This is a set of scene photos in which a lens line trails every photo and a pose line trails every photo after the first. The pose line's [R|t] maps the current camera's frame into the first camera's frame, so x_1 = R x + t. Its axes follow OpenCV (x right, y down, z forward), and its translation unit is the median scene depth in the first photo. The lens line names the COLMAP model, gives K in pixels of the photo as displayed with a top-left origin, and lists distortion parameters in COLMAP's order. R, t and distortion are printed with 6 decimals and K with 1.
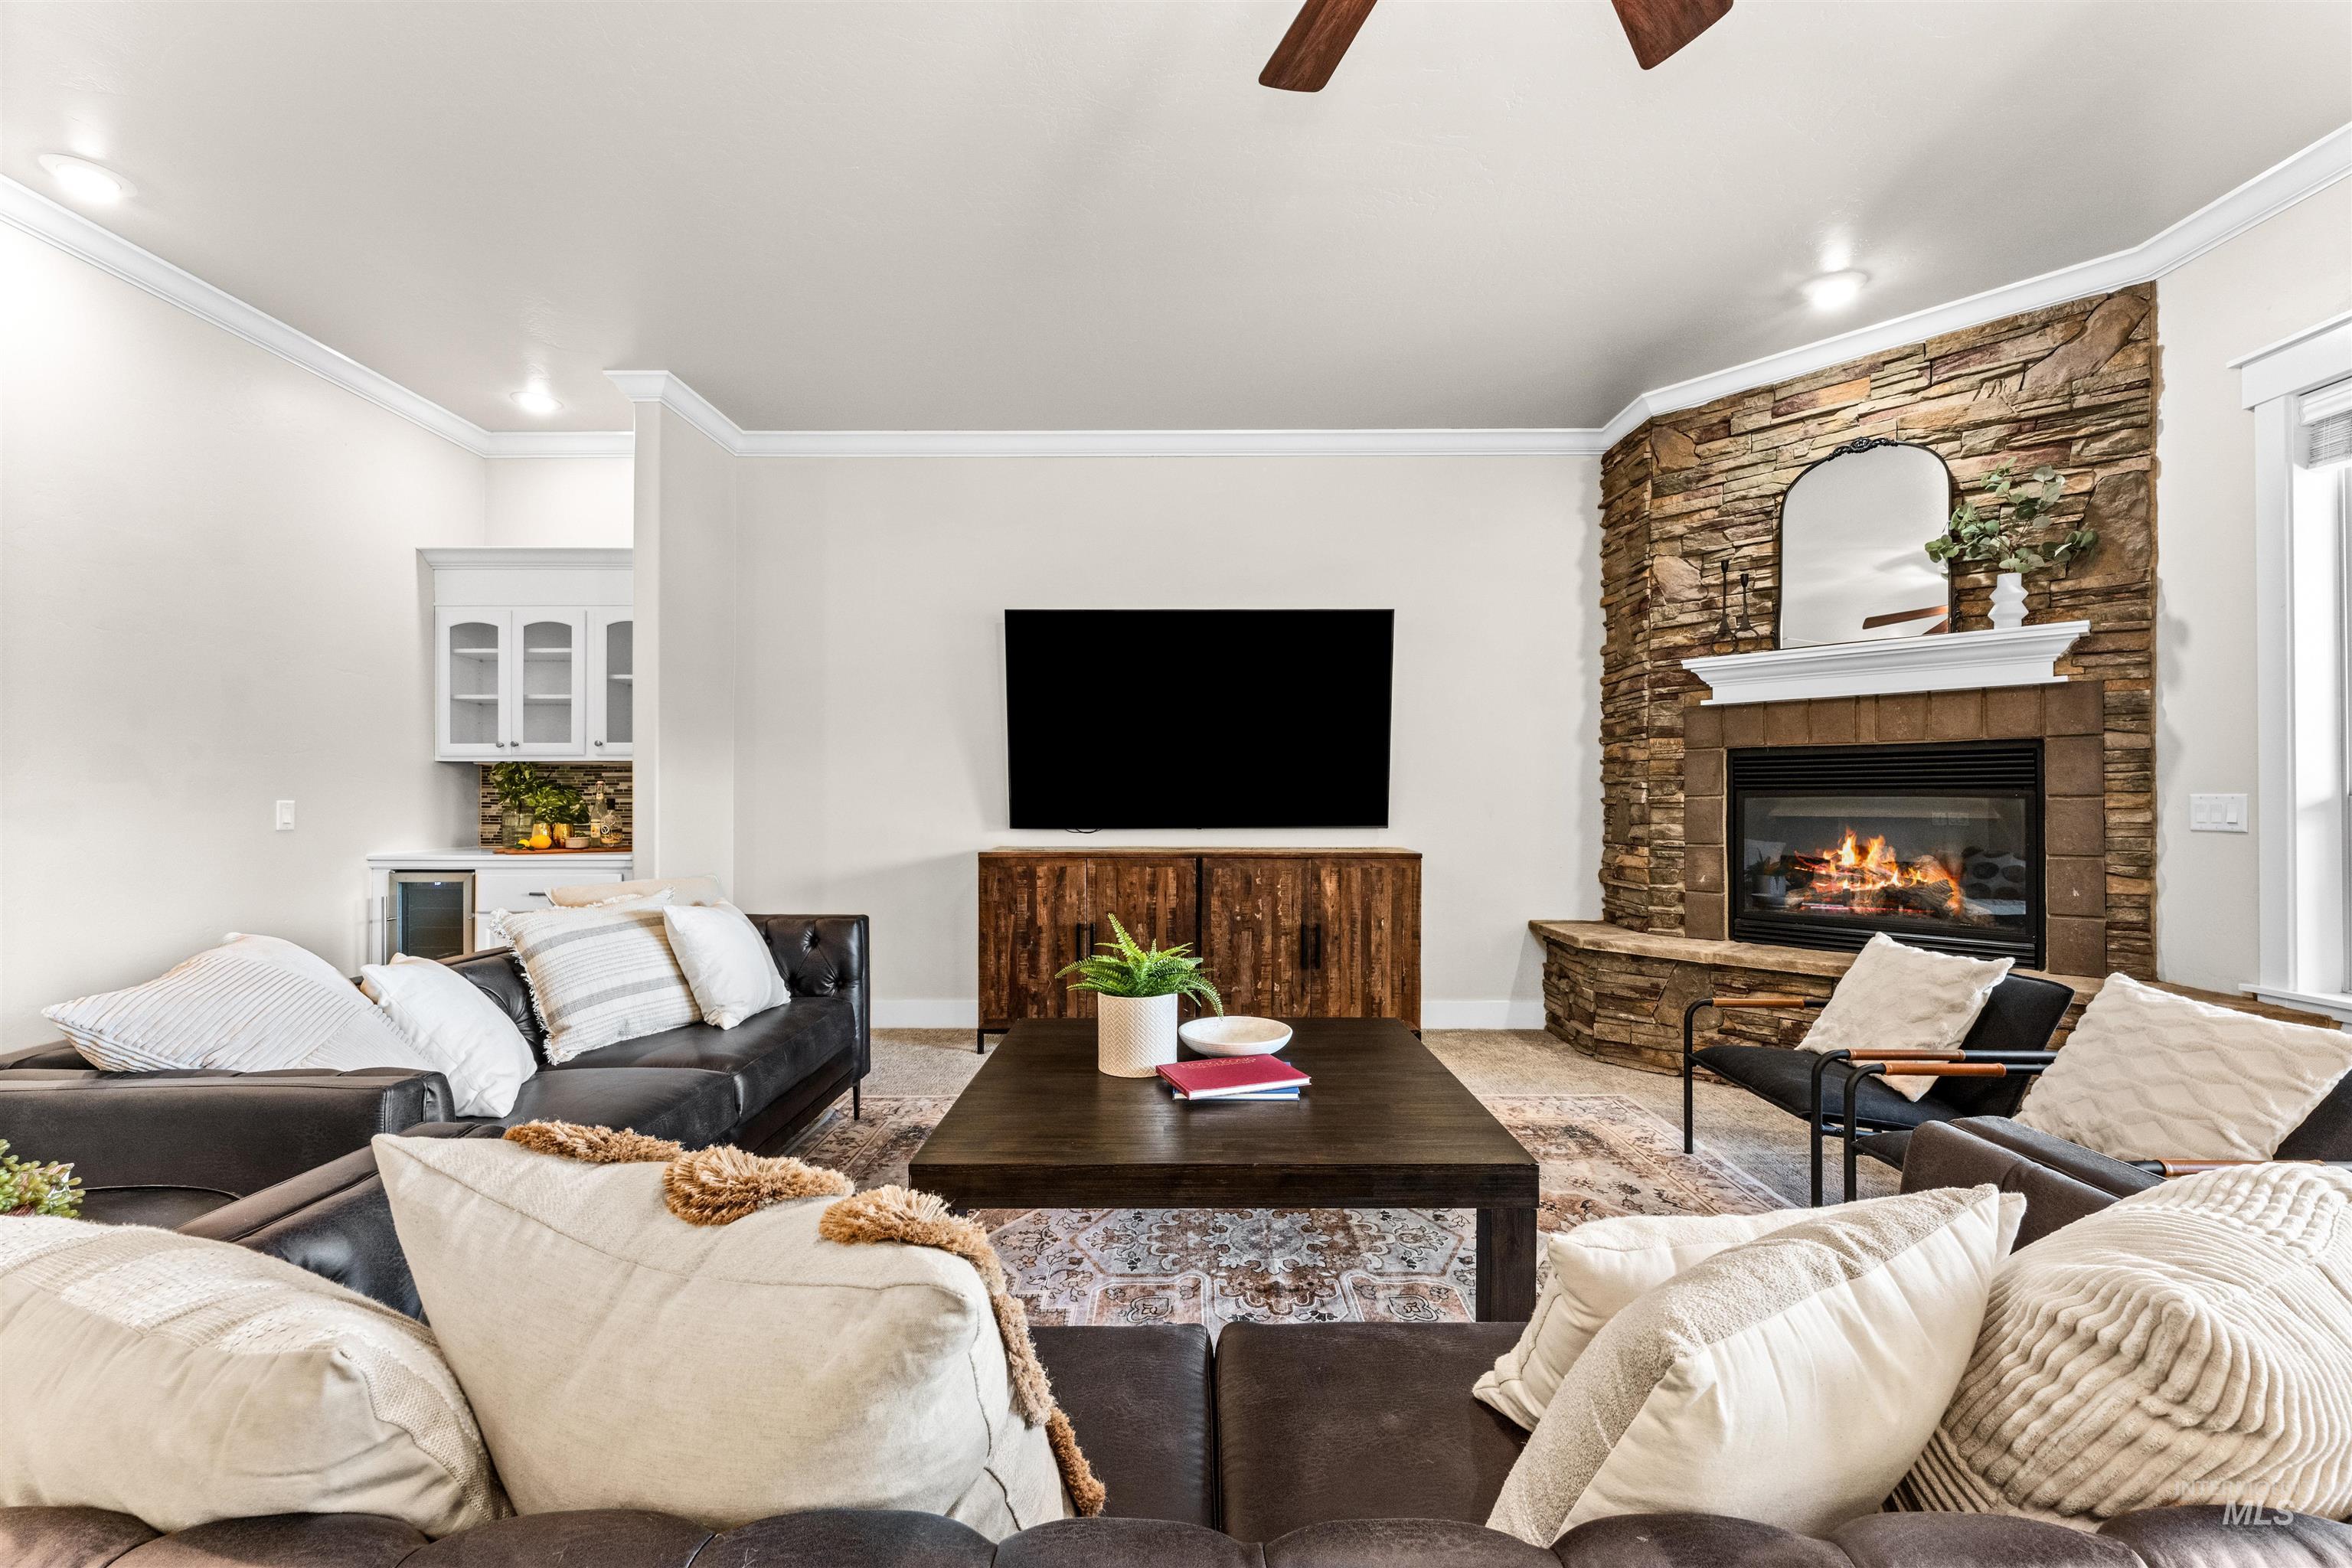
lens RADIAL K [[957.6, 0, 1178.8], [0, 957.6, 793.6], [0, 0, 1]] dist [0.001970, -0.000193]
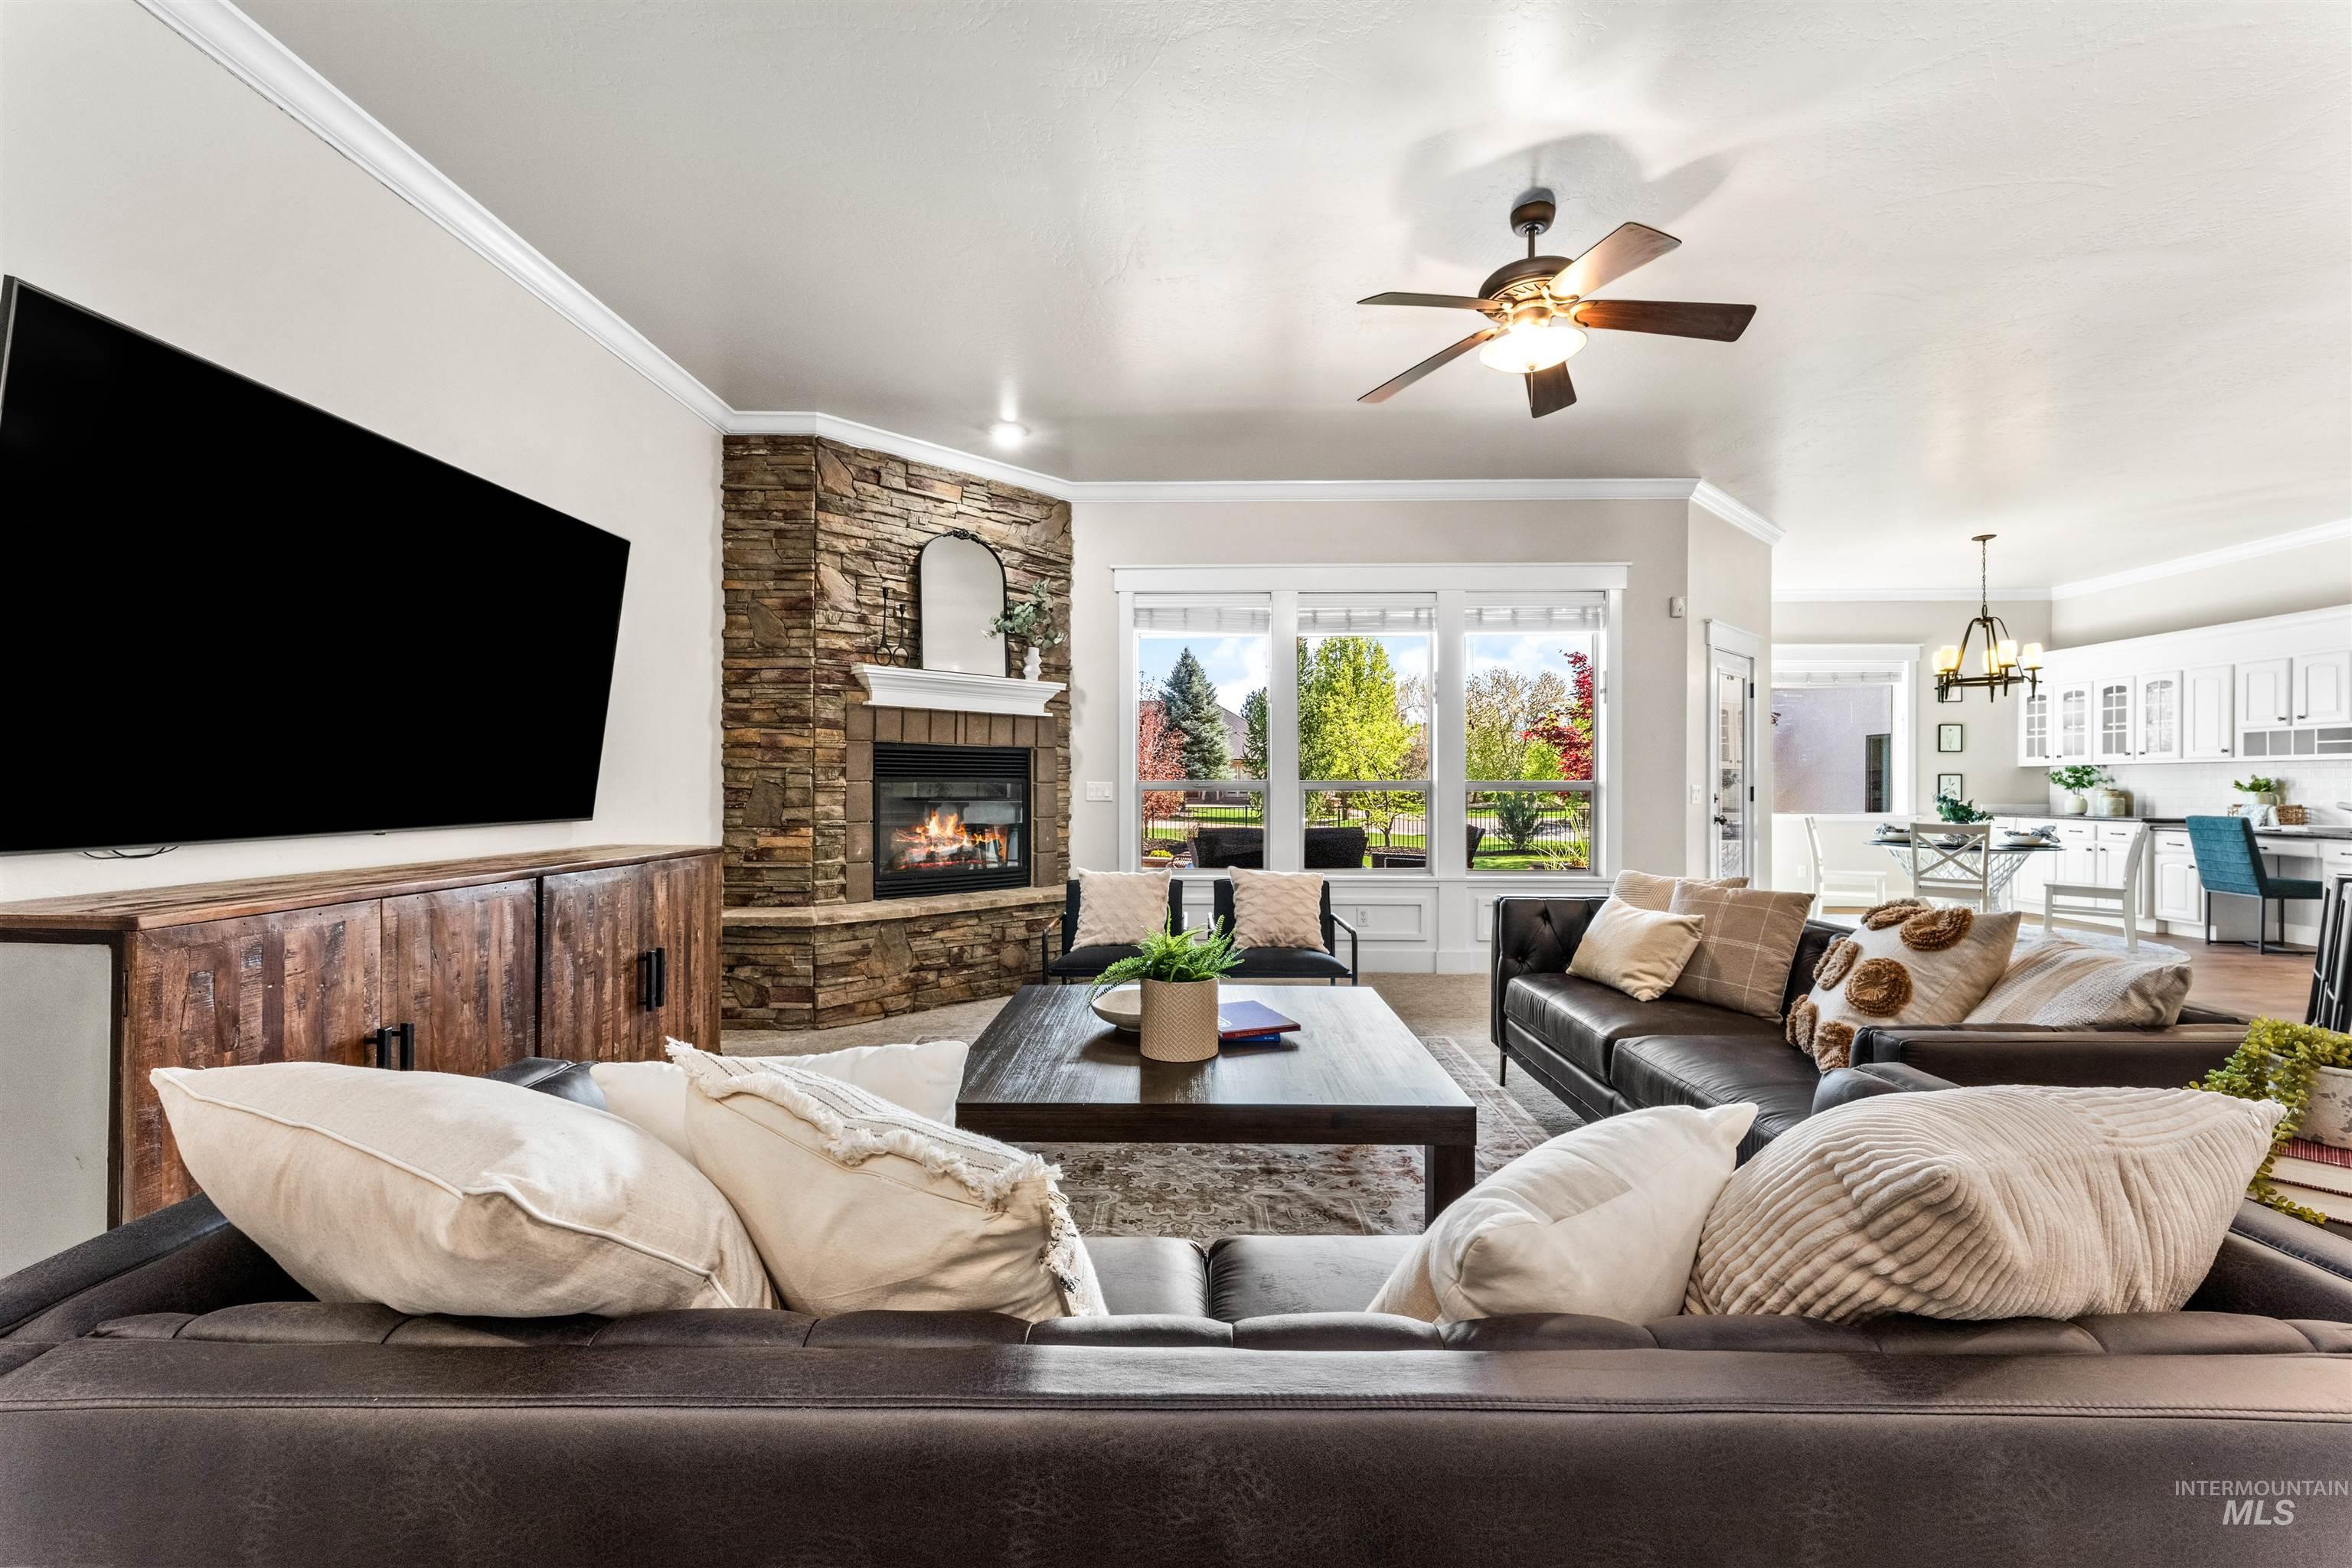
lens RADIAL K [[957.6, 0, 1180.3], [0, 957.6, 788.0], [0, 0, 1]] dist [0.001970, -0.000193]
pose [[-0.009715, -0.001054, 0.999952, -0.633854], [-0.005435, 0.999985, 0.001001, 0.007730], [-0.999938, -0.005425, -0.009721, 0.618227]]
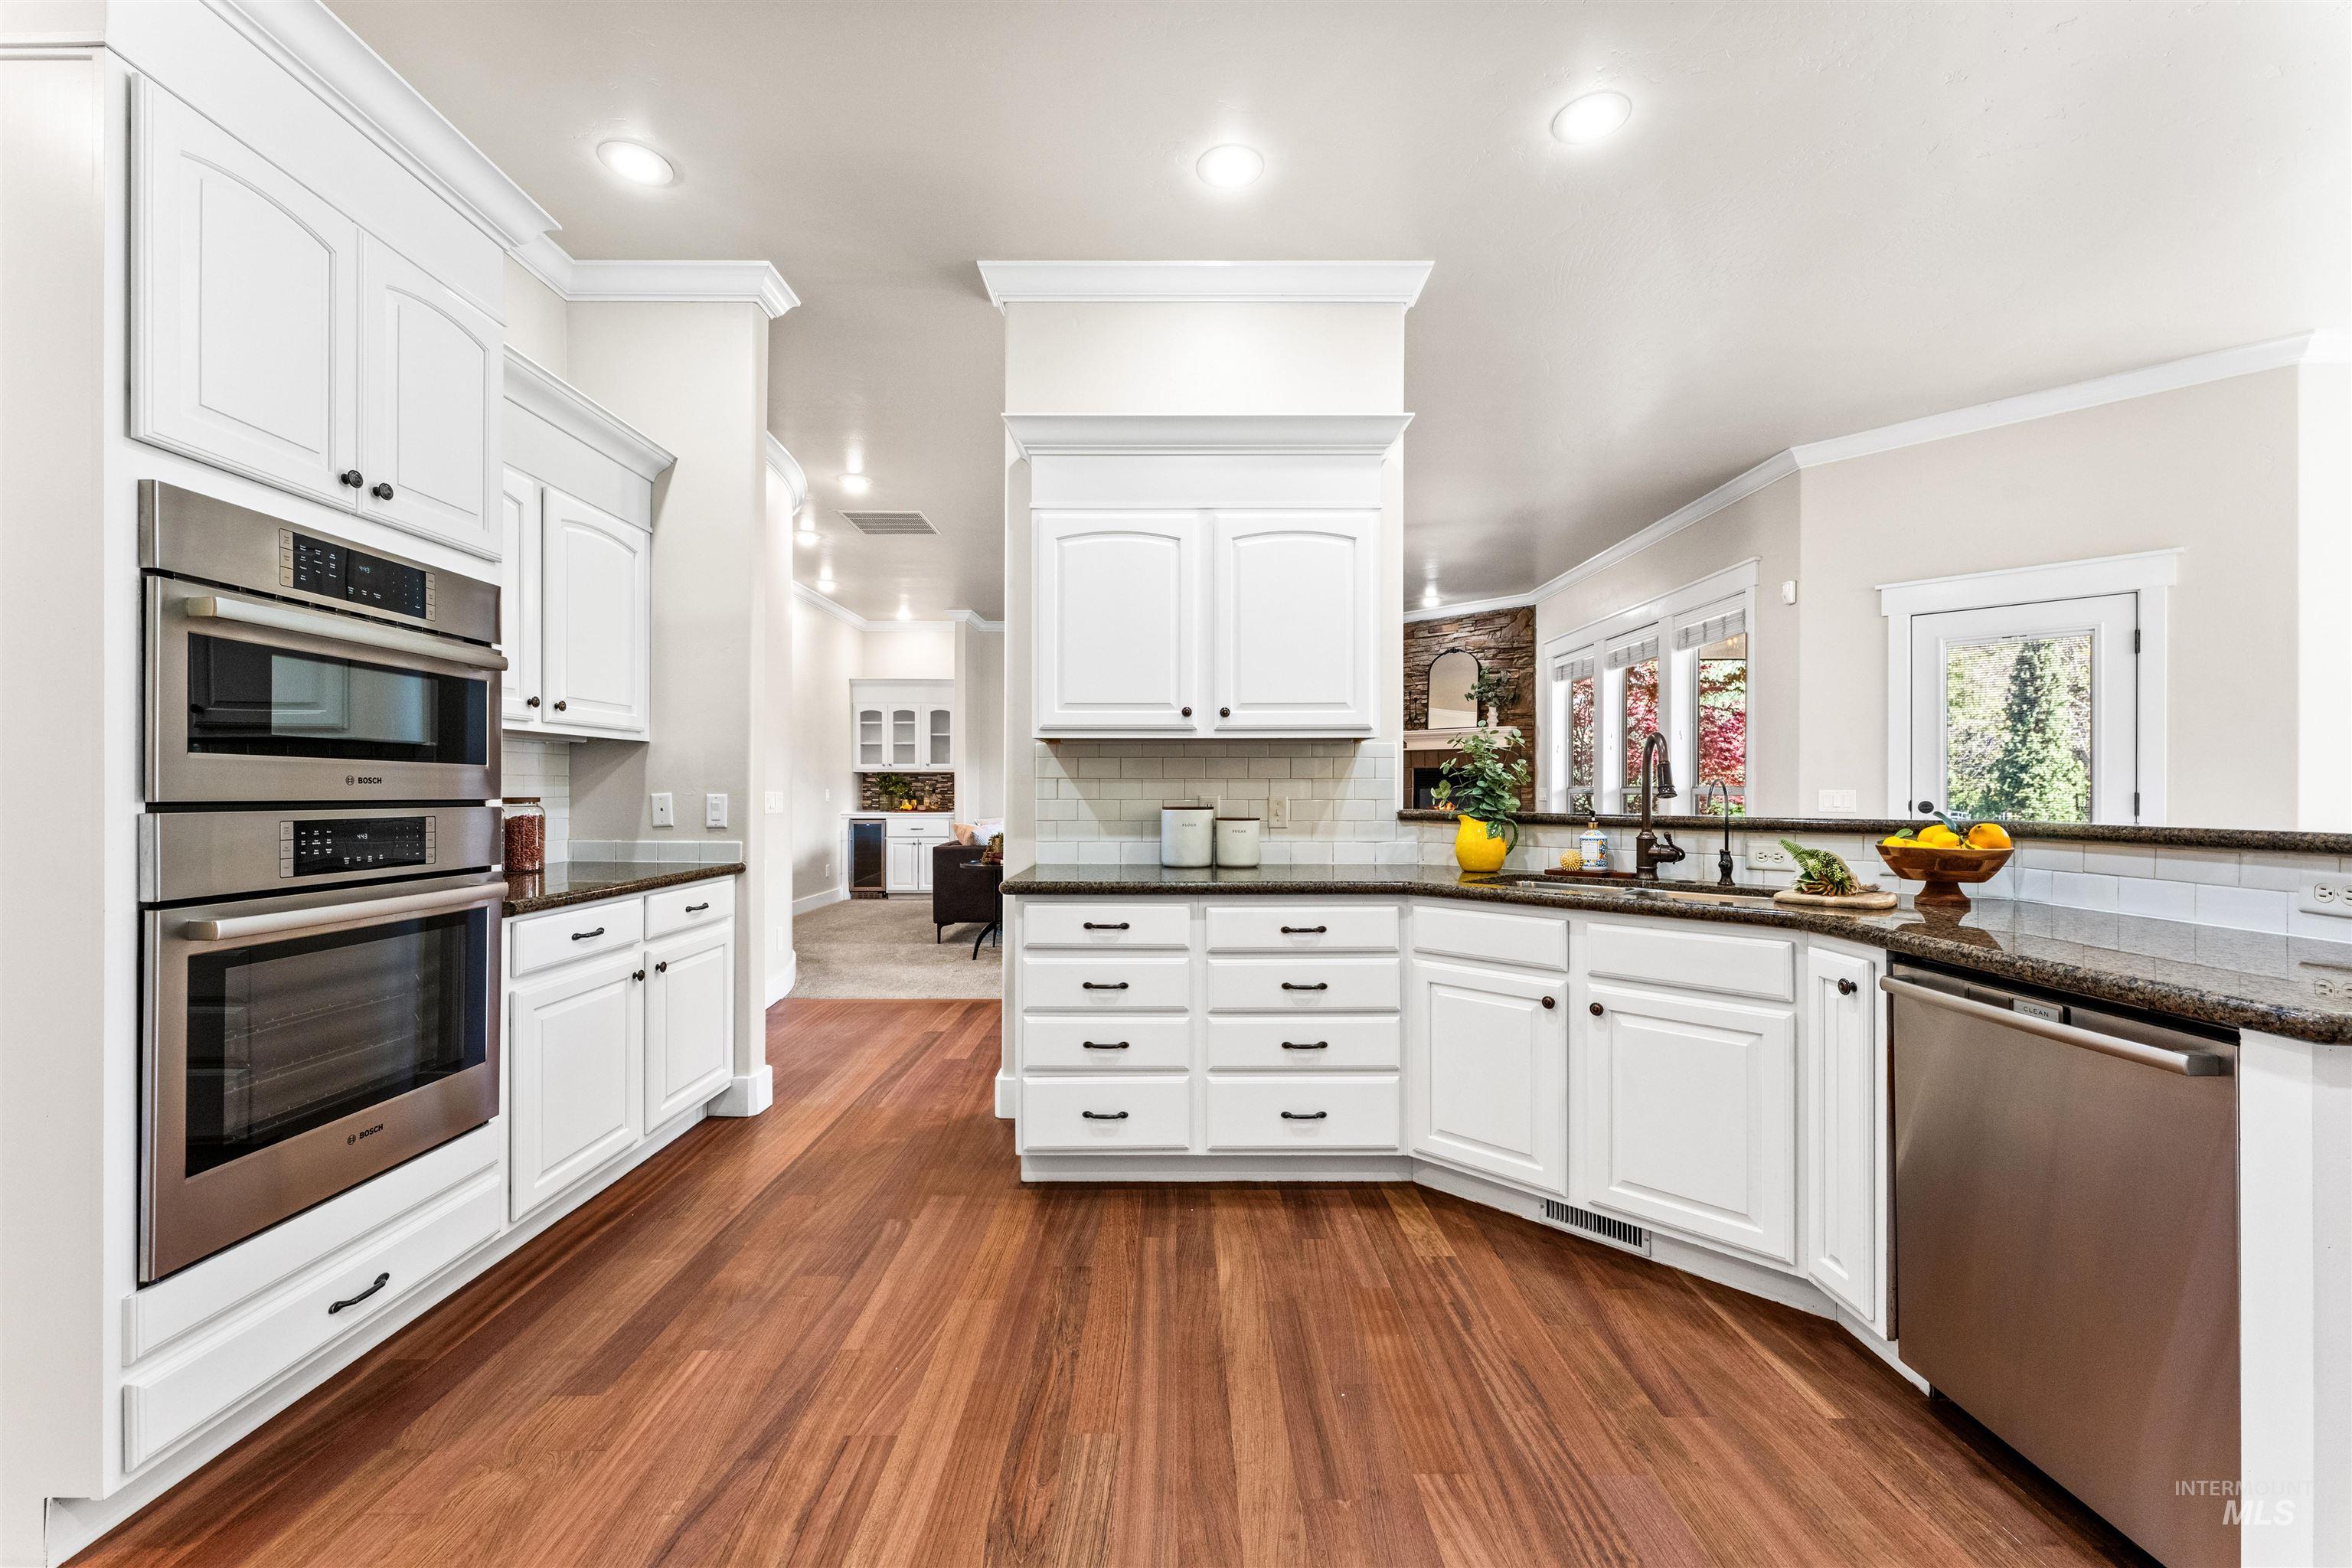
lens RADIAL K [[957.6, 0, 1175.3], [0, 957.6, 782.7], [0, 0, 1]] dist [0.001970, -0.000193]
pose [[0.999798, -0.000218, 0.020108, -0.073706], [0.000156, 0.999995, 0.003047, -0.016624], [-0.020109, -0.003043, 0.999793, -1.381111]]
